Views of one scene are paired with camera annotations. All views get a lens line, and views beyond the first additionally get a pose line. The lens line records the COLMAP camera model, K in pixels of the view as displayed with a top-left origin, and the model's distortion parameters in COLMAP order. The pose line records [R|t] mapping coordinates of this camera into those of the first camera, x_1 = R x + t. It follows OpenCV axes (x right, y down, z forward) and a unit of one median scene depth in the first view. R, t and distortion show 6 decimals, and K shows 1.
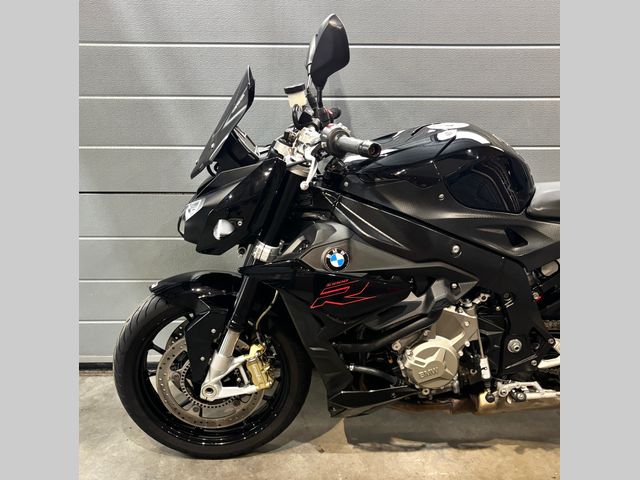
lens RADIAL K [[501.7, 0, 320.0], [0, 501.7, 240.0], [0, 0, 1]] dist [-0.005589, -0.000474]
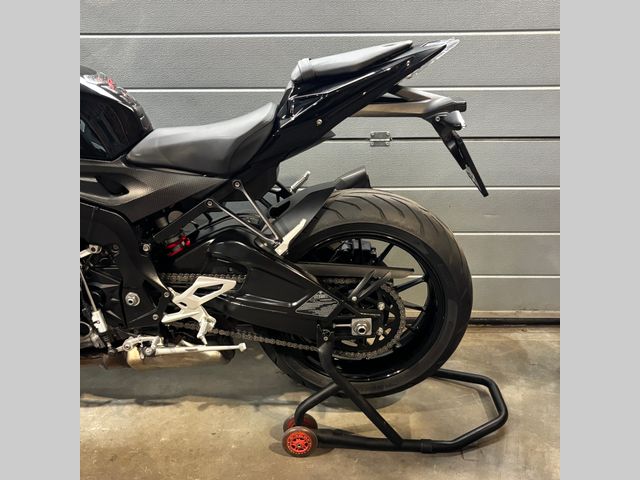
lens RADIAL K [[543.9, 0, 320.0], [0, 543.9, 240.0], [0, 0, 1]] dist [0.004772, -0.000220]
pose [[0.999372, -0.000155, -0.035442, 0.725130], [0.003172, 0.996370, 0.085069, 0.009572], [0.035300, -0.085128, 0.995745, -0.014455]]
